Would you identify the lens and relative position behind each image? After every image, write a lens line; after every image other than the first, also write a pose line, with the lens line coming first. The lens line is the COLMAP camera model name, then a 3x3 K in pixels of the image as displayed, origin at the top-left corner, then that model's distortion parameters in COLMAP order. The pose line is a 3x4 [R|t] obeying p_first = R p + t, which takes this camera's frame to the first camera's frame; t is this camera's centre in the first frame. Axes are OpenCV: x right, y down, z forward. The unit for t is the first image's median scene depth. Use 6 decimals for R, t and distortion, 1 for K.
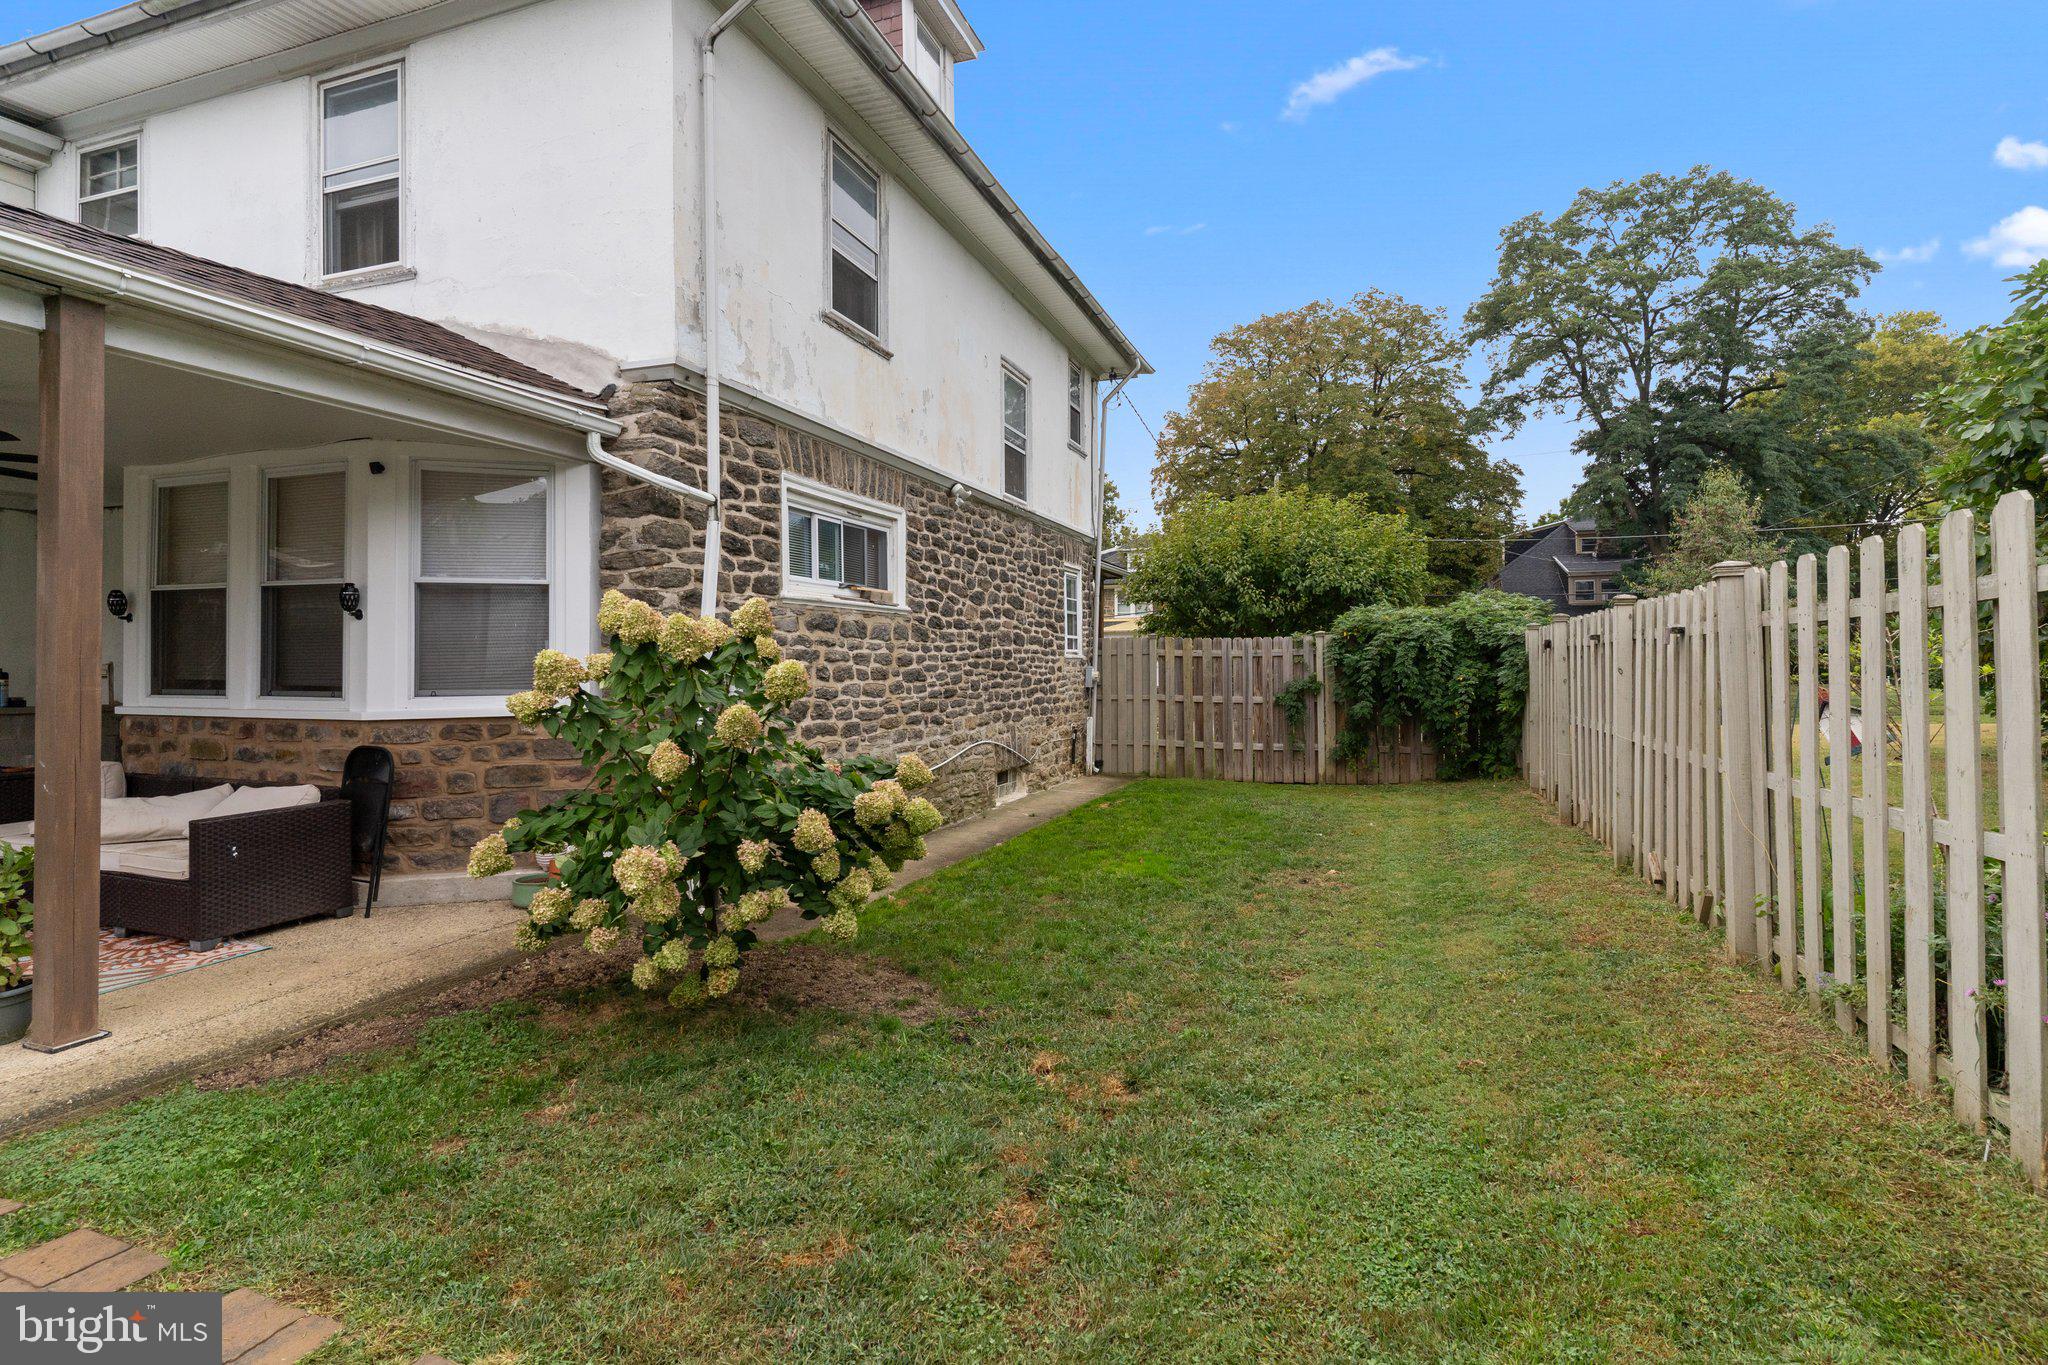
lens RADIAL K [[990.7, 0, 1028.9], [0, 990.7, 649.5], [0, 0, 1]] dist [0.000175, -0.000283]
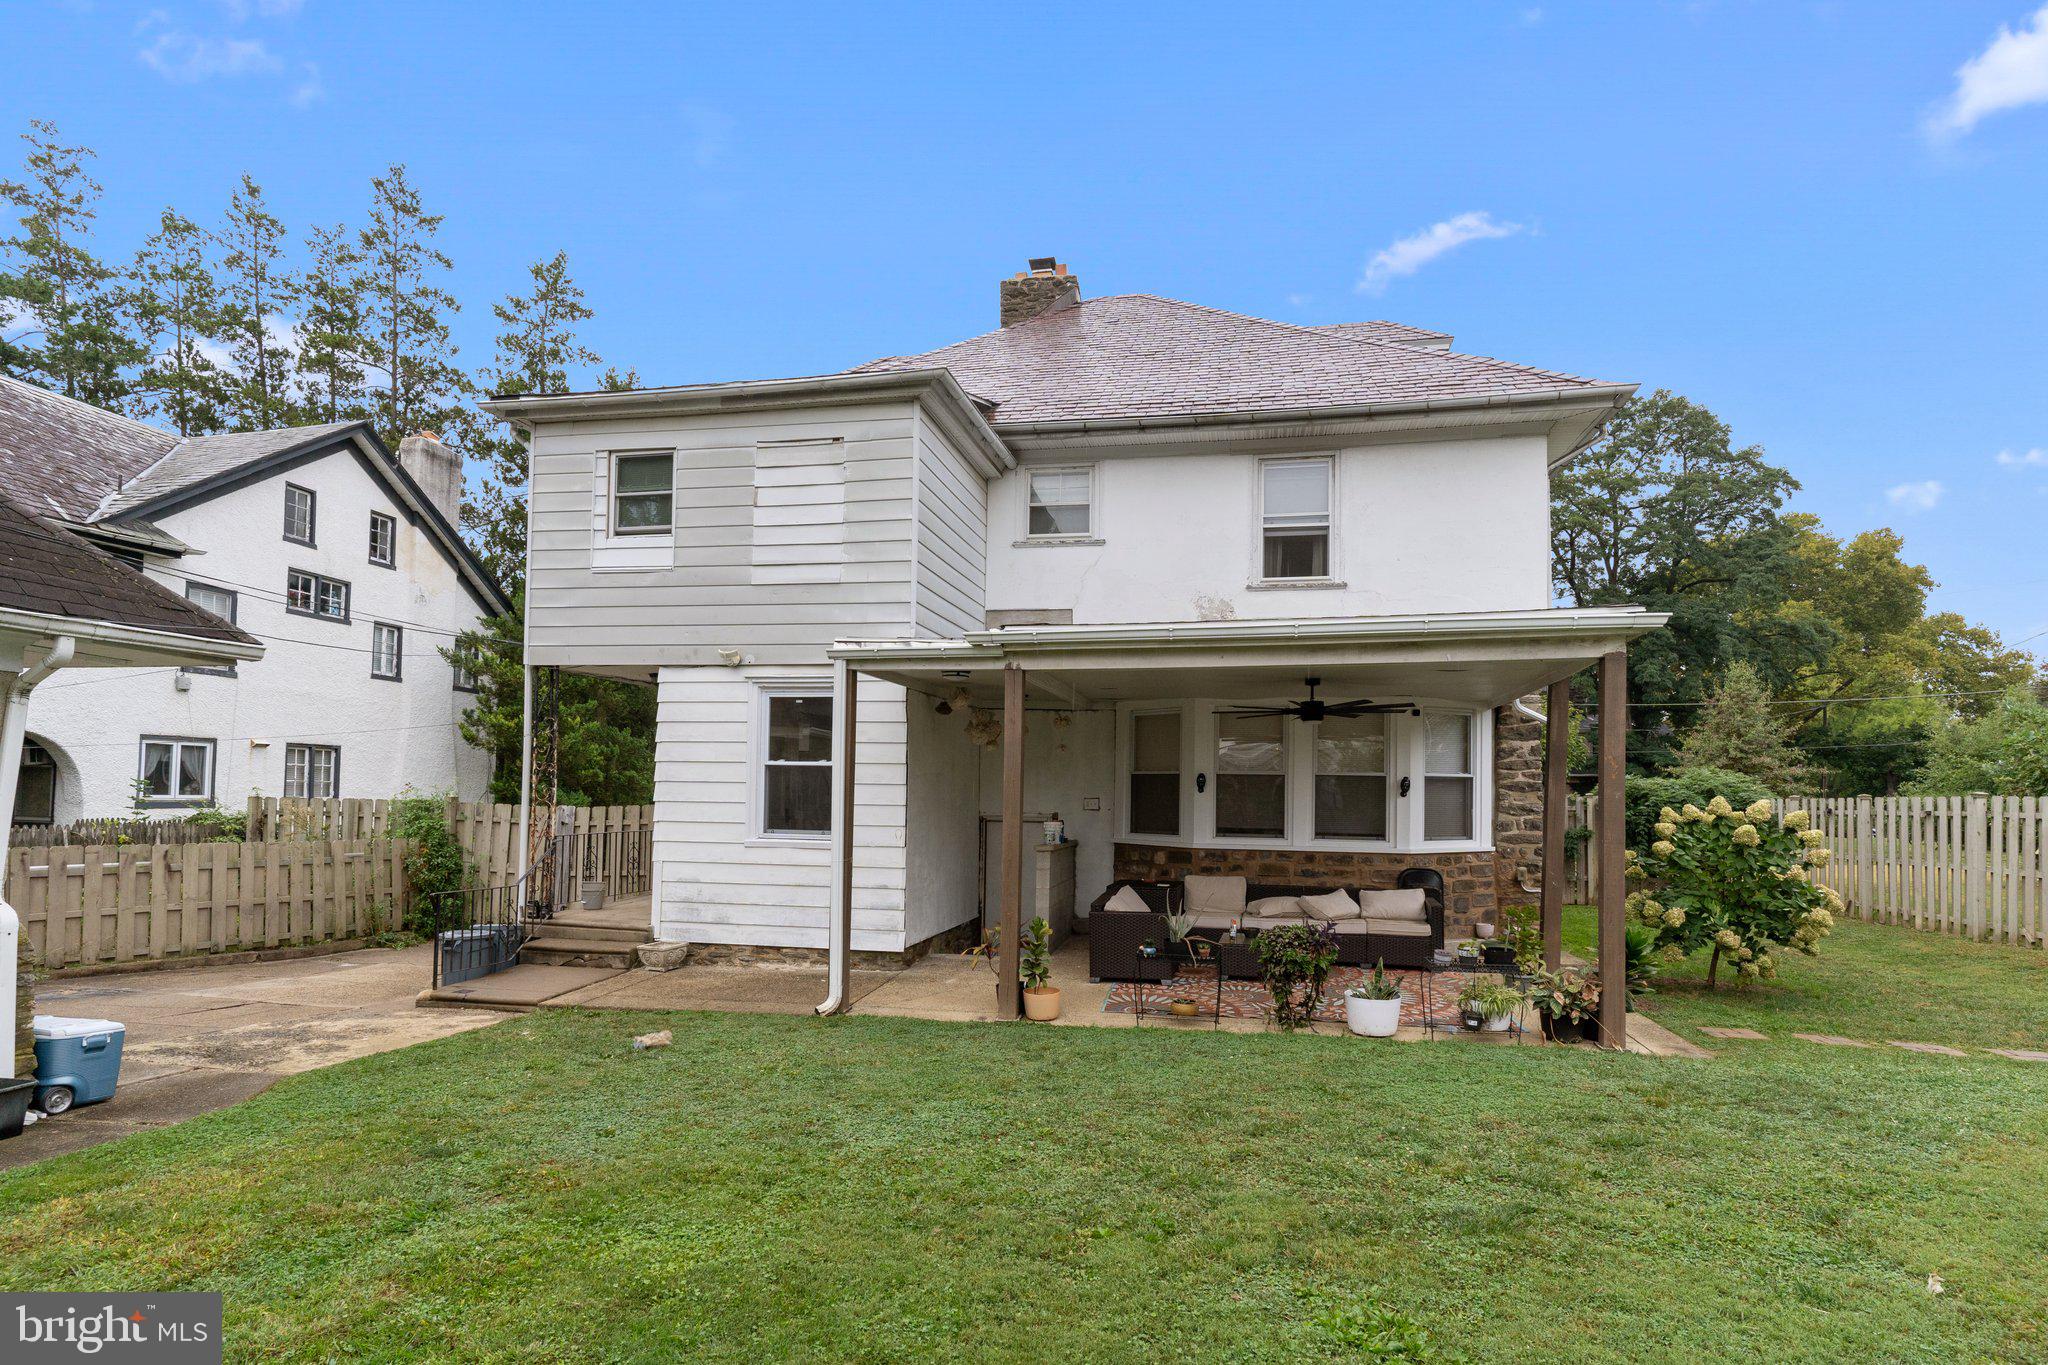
lens RADIAL K [[1045.3, 0, 1025.7], [0, 1045.3, 762.5], [0, 0, 1]] dist [-0.001529, -0.000456]
pose [[0.989656, 0.021785, 0.141797, -0.684089], [-0.019121, 0.999615, -0.020117, -0.017555], [-0.142181, 0.017198, 0.989691, -0.323168]]
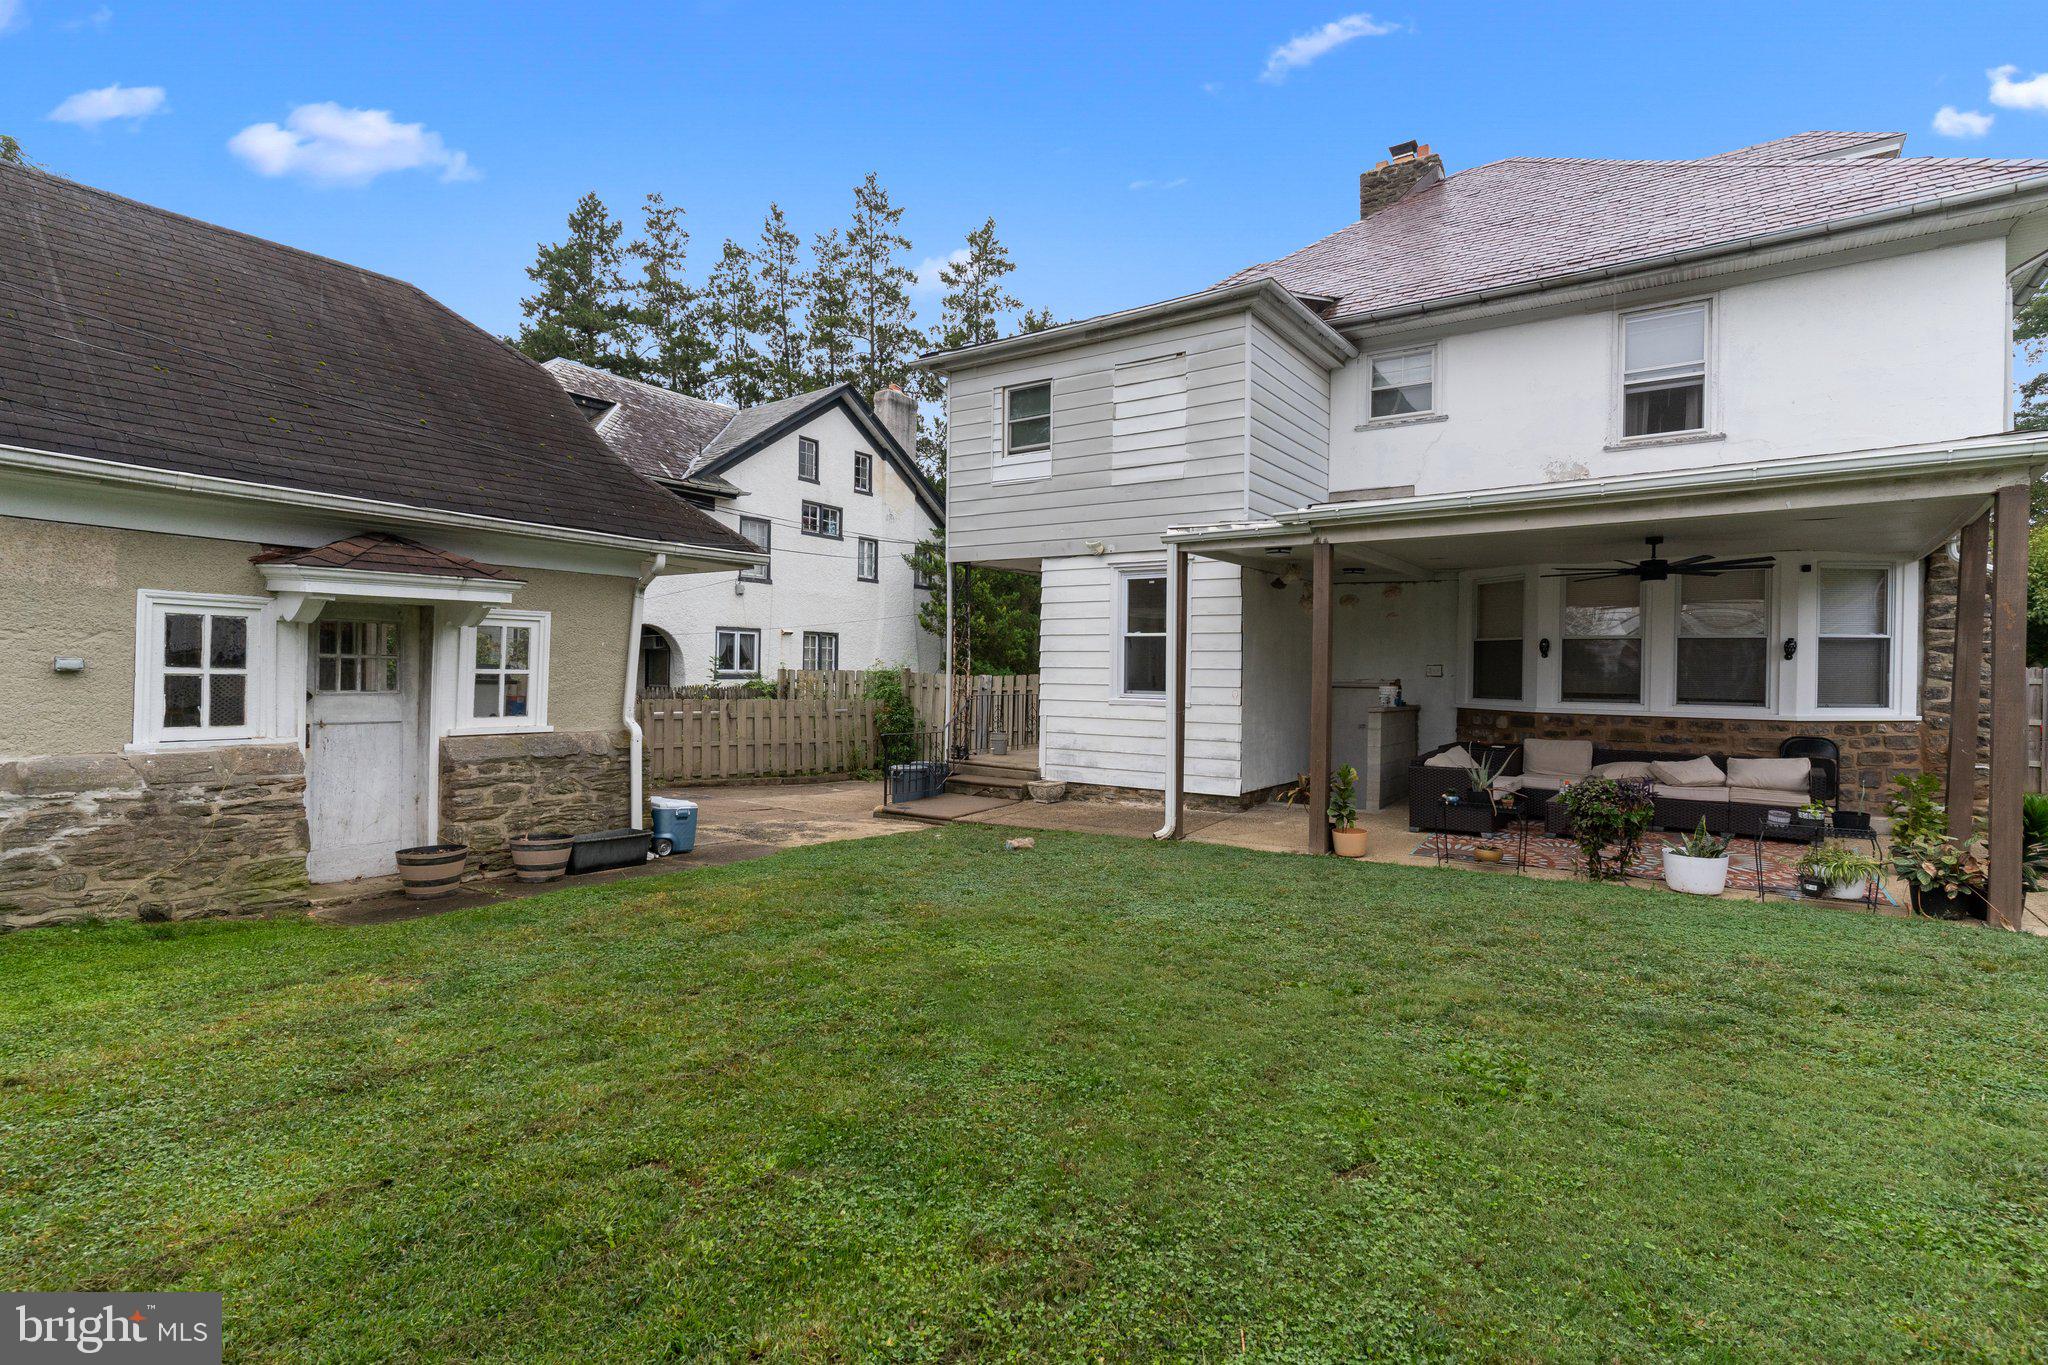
lens RADIAL K [[973.0, 0, 1018.0], [0, 973.0, 678.7], [0, 0, 1]] dist [-0.000491, 0.000118]
pose [[0.963964, 0.017190, -0.265478, -0.628518], [-0.012707, 0.999746, 0.018597, -0.005420], [0.265730, -0.014553, 0.963938, -0.384466]]
